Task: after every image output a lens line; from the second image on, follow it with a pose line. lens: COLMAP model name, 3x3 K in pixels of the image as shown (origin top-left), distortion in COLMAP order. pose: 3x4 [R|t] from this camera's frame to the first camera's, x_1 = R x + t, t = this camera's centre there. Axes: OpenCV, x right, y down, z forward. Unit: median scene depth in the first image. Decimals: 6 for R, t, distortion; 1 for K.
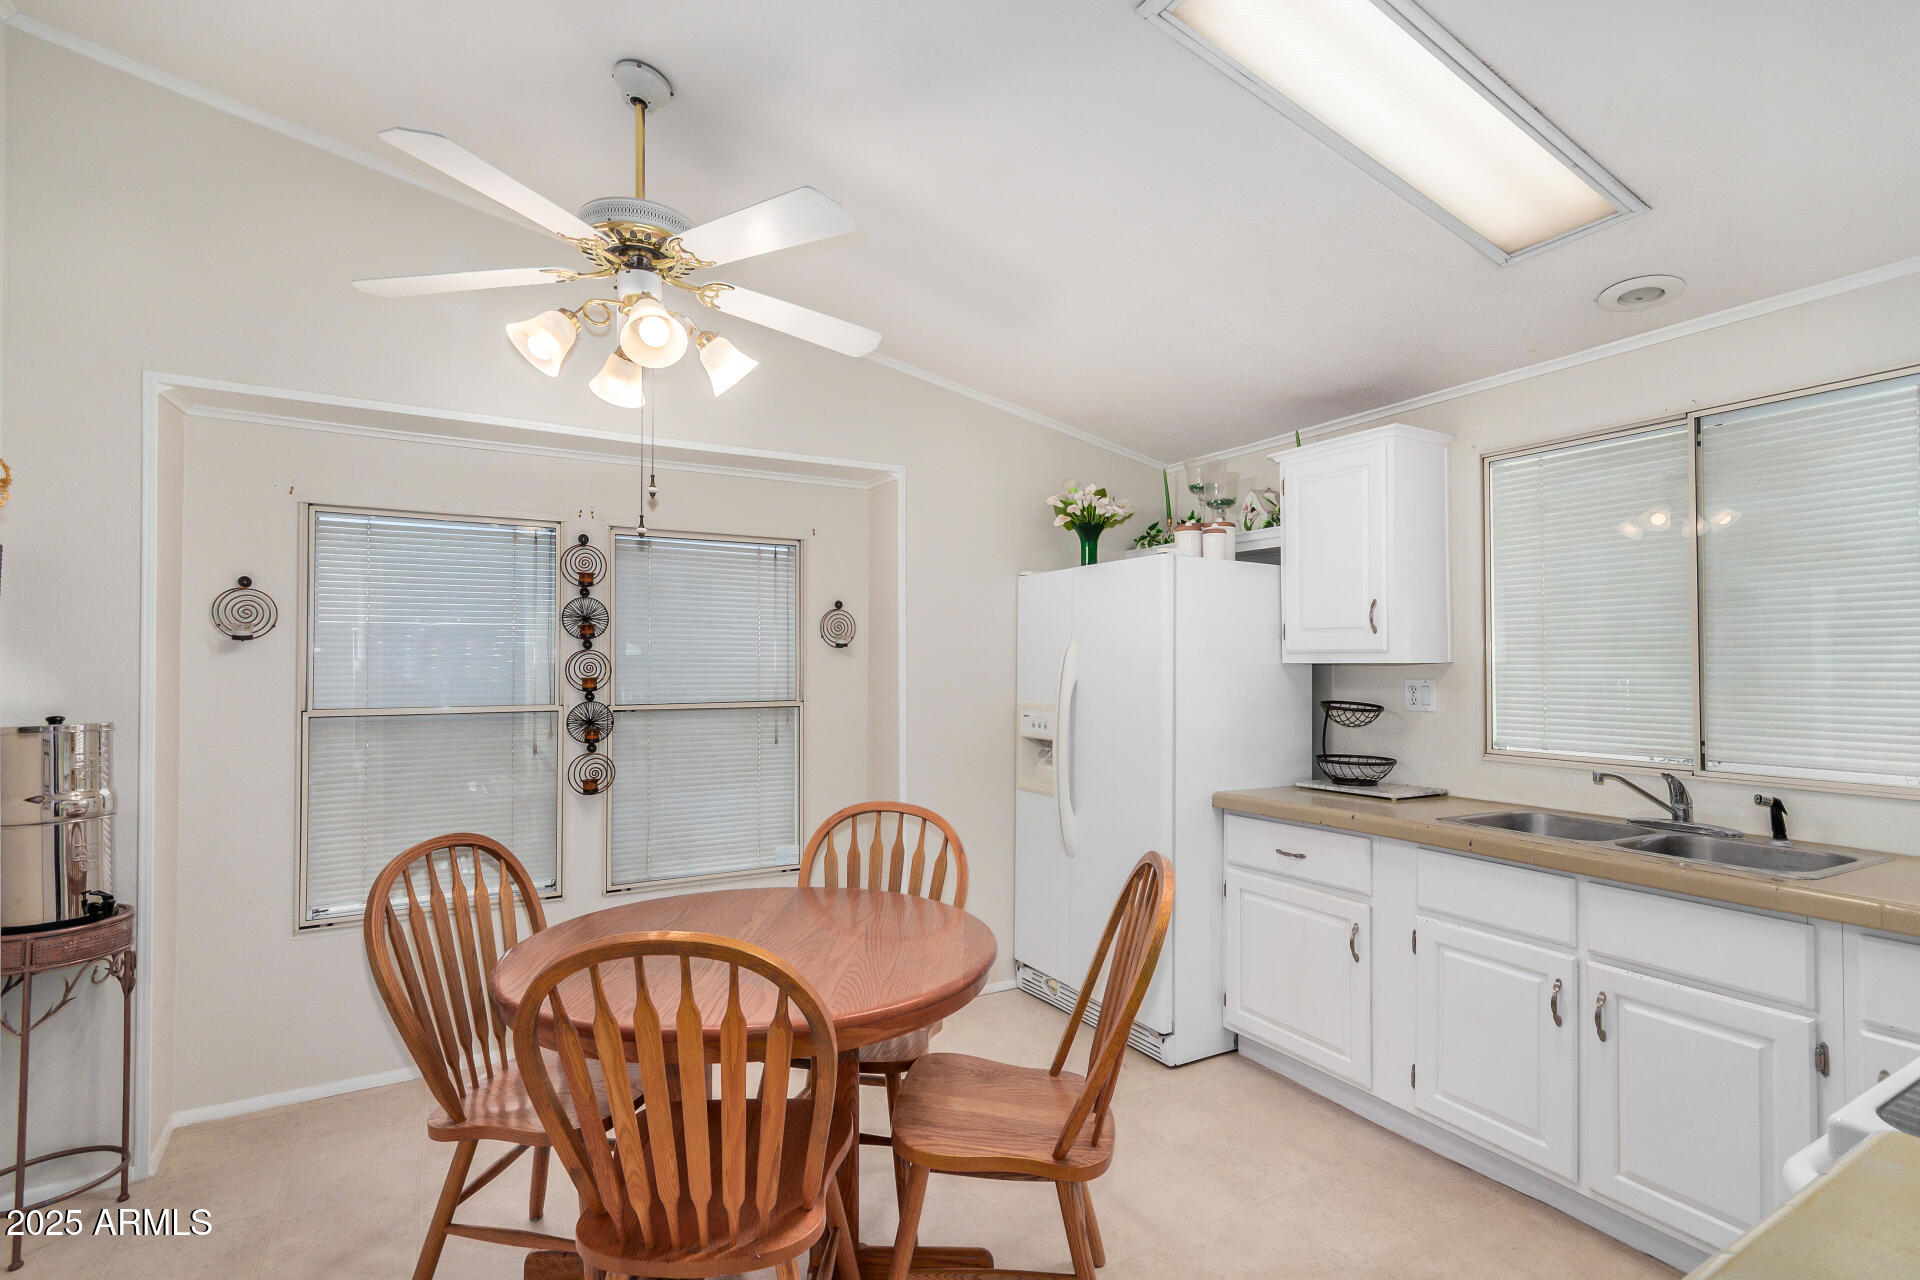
lens RADIAL K [[888.5, 0, 964.5], [0, 888.5, 648.7], [0, 0, 1]] dist [0.000830, 0.000710]
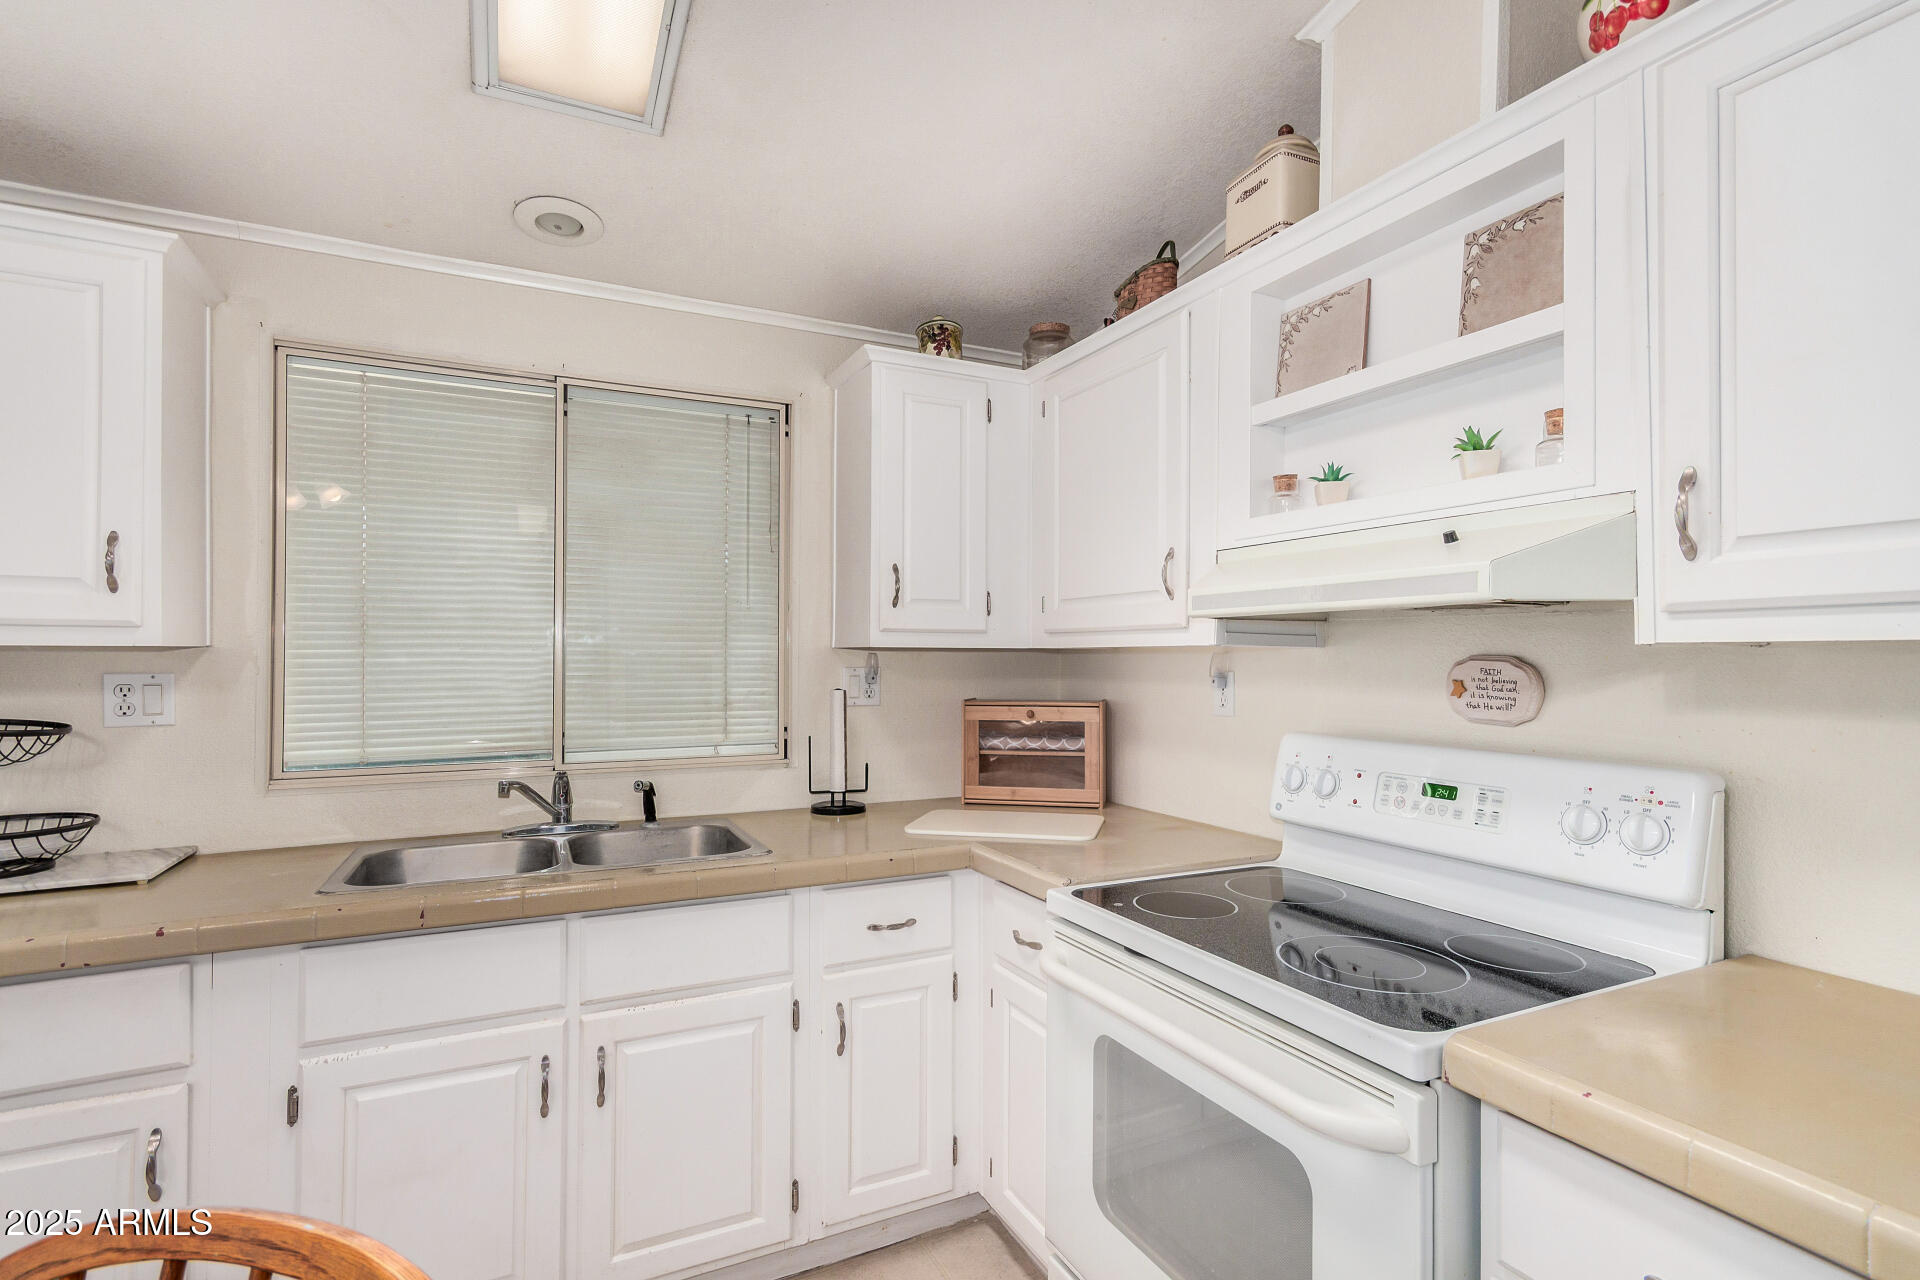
lens RADIAL K [[888.5, 0, 952.6], [0, 888.5, 647.1], [0, 0, 1]] dist [0.000830, 0.000710]
pose [[0.063780, 0.006529, 0.997943, -0.073816], [-0.020359, 0.999779, -0.005240, 0.011082], [-0.997756, -0.019983, 0.063899, 0.529472]]
